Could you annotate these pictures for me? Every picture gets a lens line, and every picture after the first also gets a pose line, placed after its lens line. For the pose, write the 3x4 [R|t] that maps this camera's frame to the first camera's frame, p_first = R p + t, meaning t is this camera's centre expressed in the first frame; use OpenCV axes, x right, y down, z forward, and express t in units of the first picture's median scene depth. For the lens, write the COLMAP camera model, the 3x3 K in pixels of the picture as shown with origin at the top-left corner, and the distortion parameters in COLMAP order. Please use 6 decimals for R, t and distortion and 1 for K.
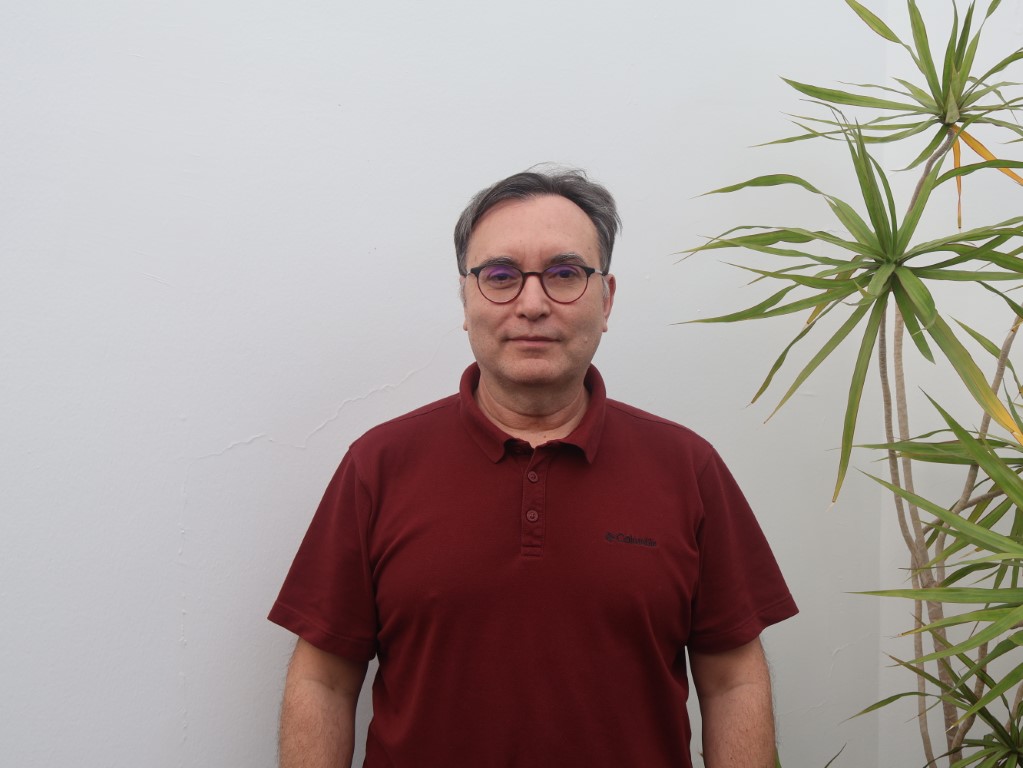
lens RADIAL K [[1270.3, 0, 511.5], [0, 1270.3, 384.0], [0, 0, 1]] dist [0.002444, -0.010763]
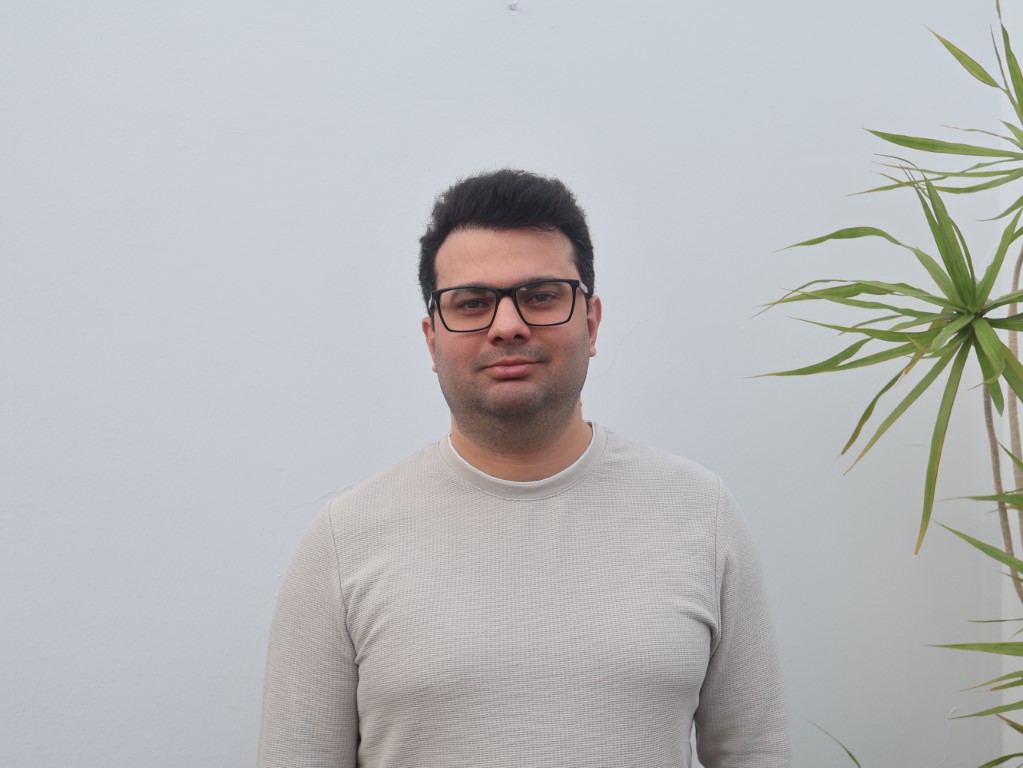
lens RADIAL K [[1372.1, 0, 516.6], [0, 1372.1, 385.4], [0, 0, 1]] dist [0.002653, 0.015339]
pose [[0.991482, -0.004991, -0.130149, 0.081570], [0.001112, 0.999554, -0.029857, -0.007516], [0.130240, 0.029458, 0.991045, -0.108654]]
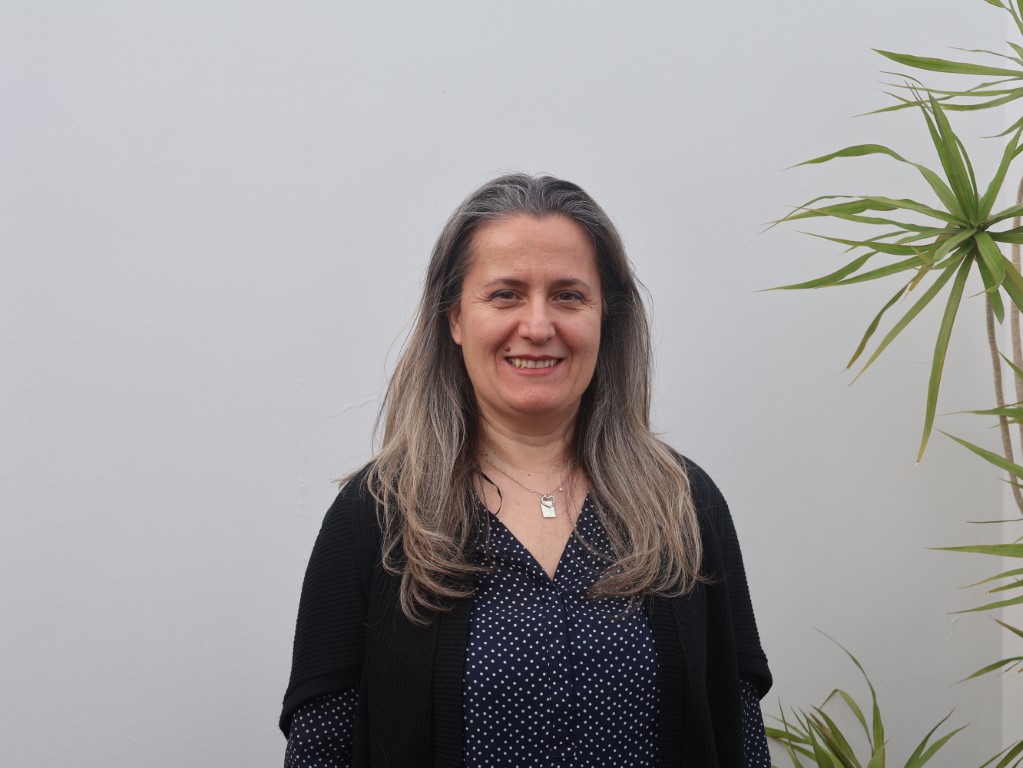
lens RADIAL K [[1372.1, 0, 516.6], [0, 1372.1, 385.4], [0, 0, 1]] dist [0.002653, 0.015339]
pose [[0.990630, -0.004999, -0.136483, 0.080856], [0.006588, 0.999916, 0.011195, 0.015717], [0.136415, -0.011989, 0.990579, -0.141949]]
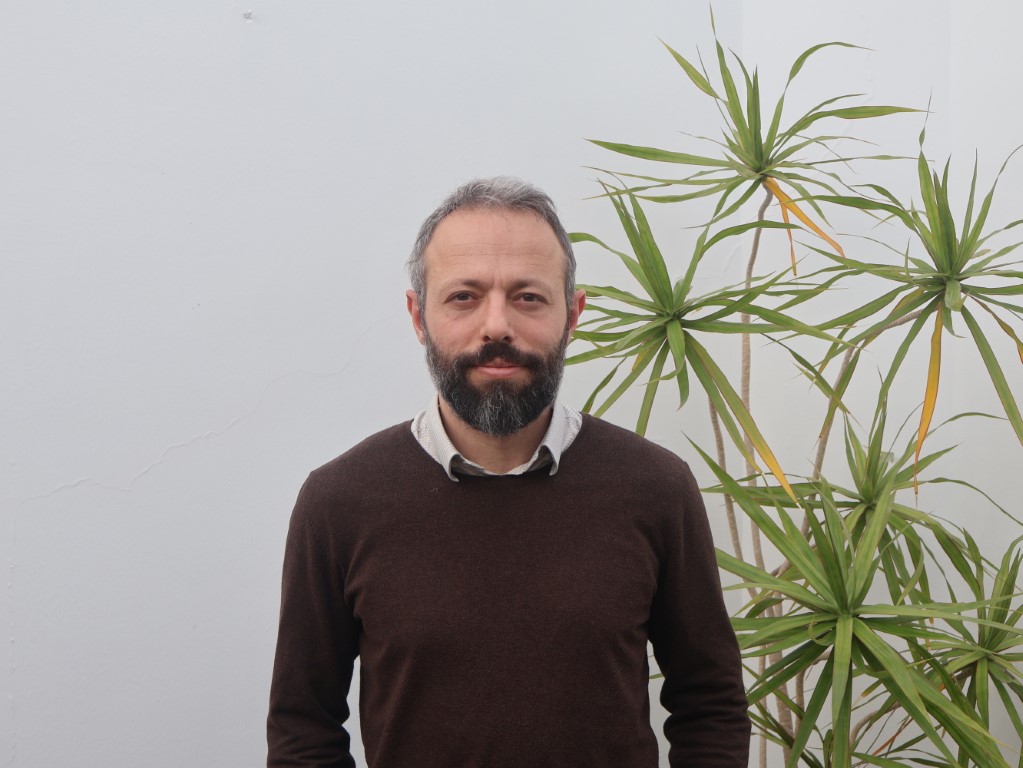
lens RADIAL K [[1601.9, 0, 511.5], [0, 1601.9, 384.0], [0, 0, 1]] dist [0.003637, 0.039339]
pose [[0.999309, -0.004424, -0.036897, 0.206673], [0.003371, 0.999586, -0.028562, -0.000097], [0.037008, 0.028418, 0.998911, -0.342621]]
